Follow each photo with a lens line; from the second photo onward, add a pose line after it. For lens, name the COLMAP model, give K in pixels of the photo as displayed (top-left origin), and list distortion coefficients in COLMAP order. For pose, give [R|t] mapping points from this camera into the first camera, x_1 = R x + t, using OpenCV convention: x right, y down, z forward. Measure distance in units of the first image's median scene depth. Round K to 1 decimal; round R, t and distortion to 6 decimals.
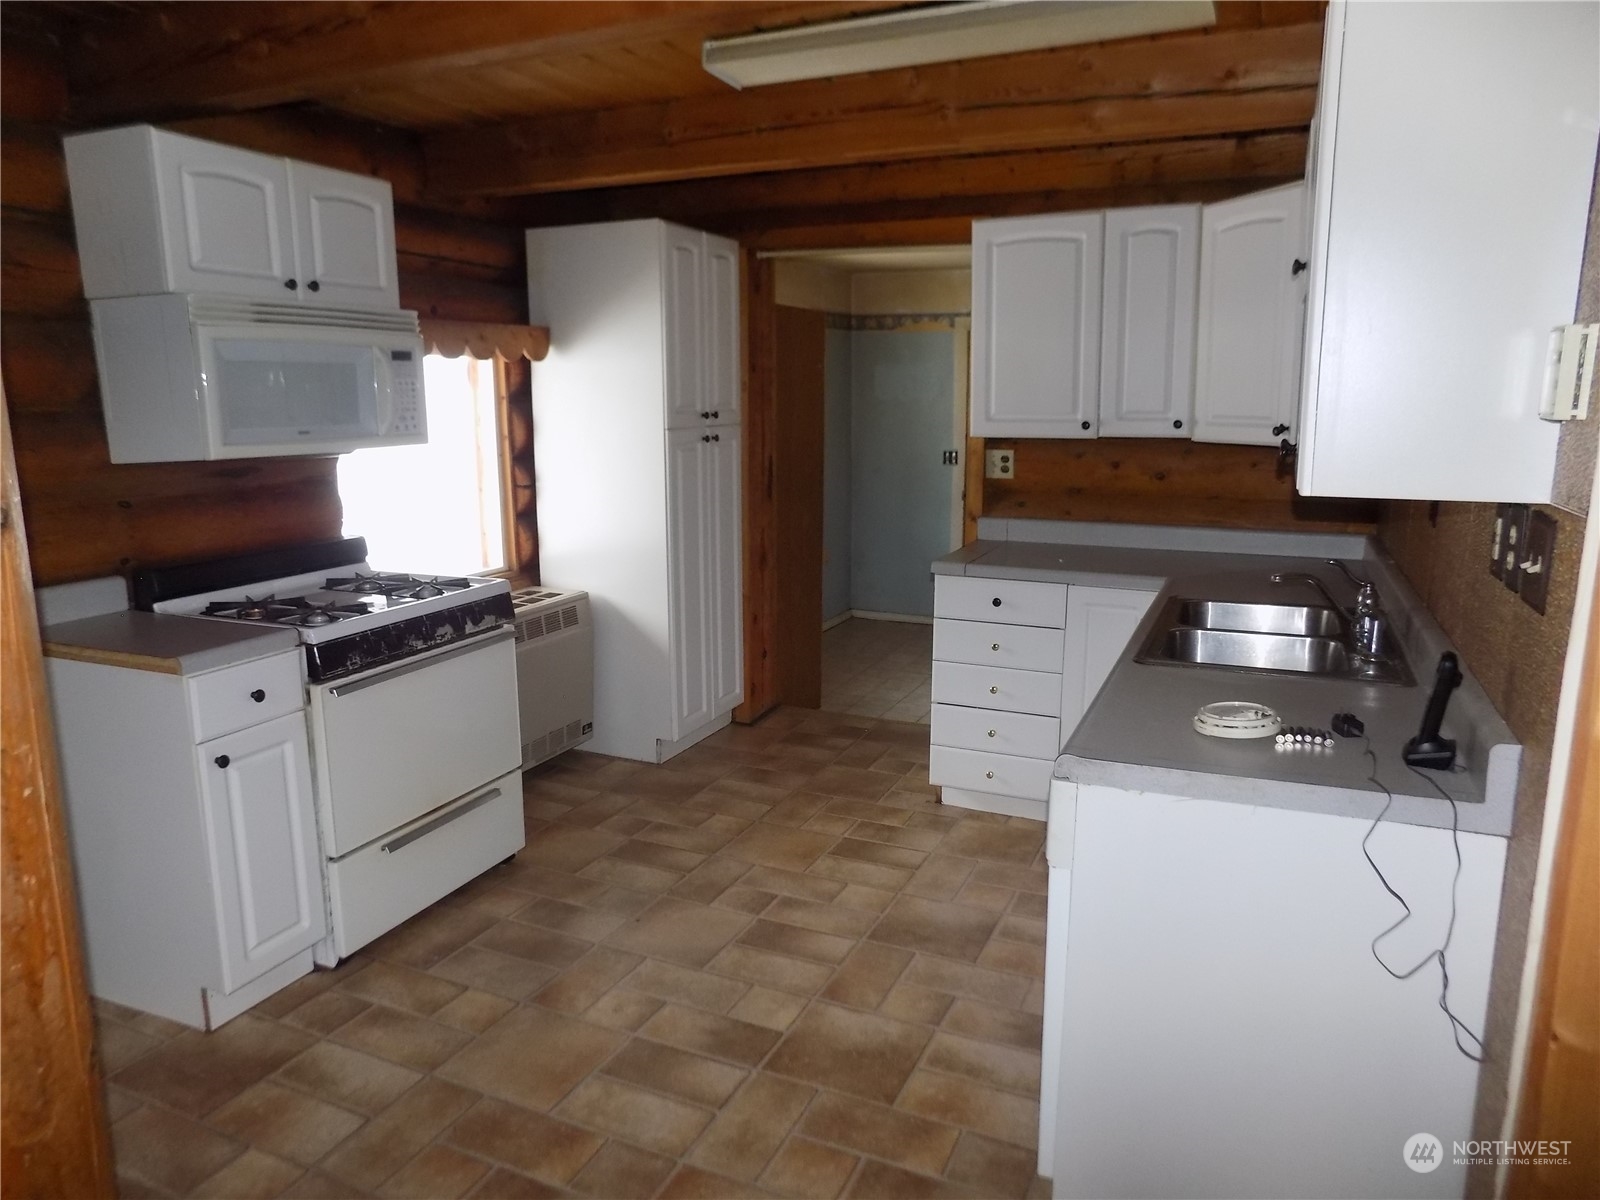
lens RADIAL K [[1086.6, 0, 802.8], [0, 1086.6, 594.2], [0, 0, 1]] dist [-0.020234, 0.030382]
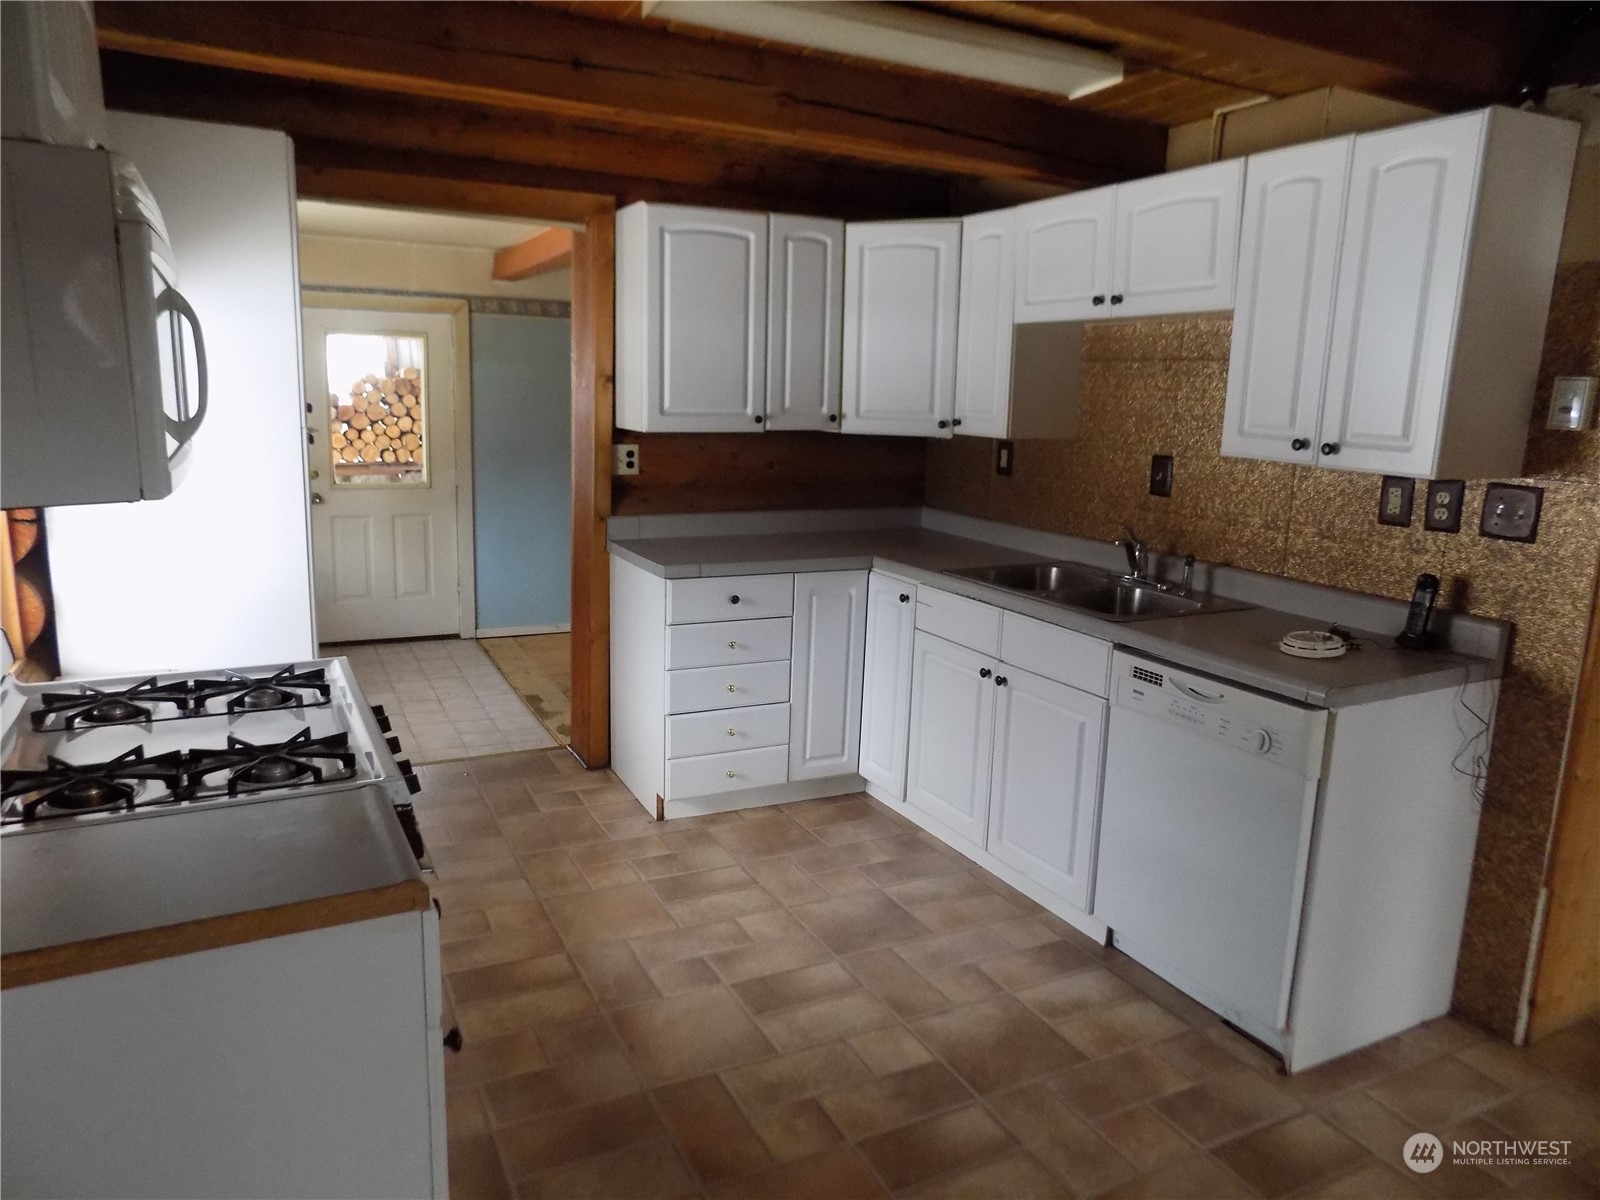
lens RADIAL K [[1086.6, 0, 804.0], [0, 1086.6, 596.2], [0, 0, 1]] dist [-0.020234, 0.030382]
pose [[0.629539, -0.129280, 0.766138, -0.565674], [0.112826, 0.990819, 0.074483, -0.065628], [-0.768734, 0.039550, 0.638345, 0.333233]]
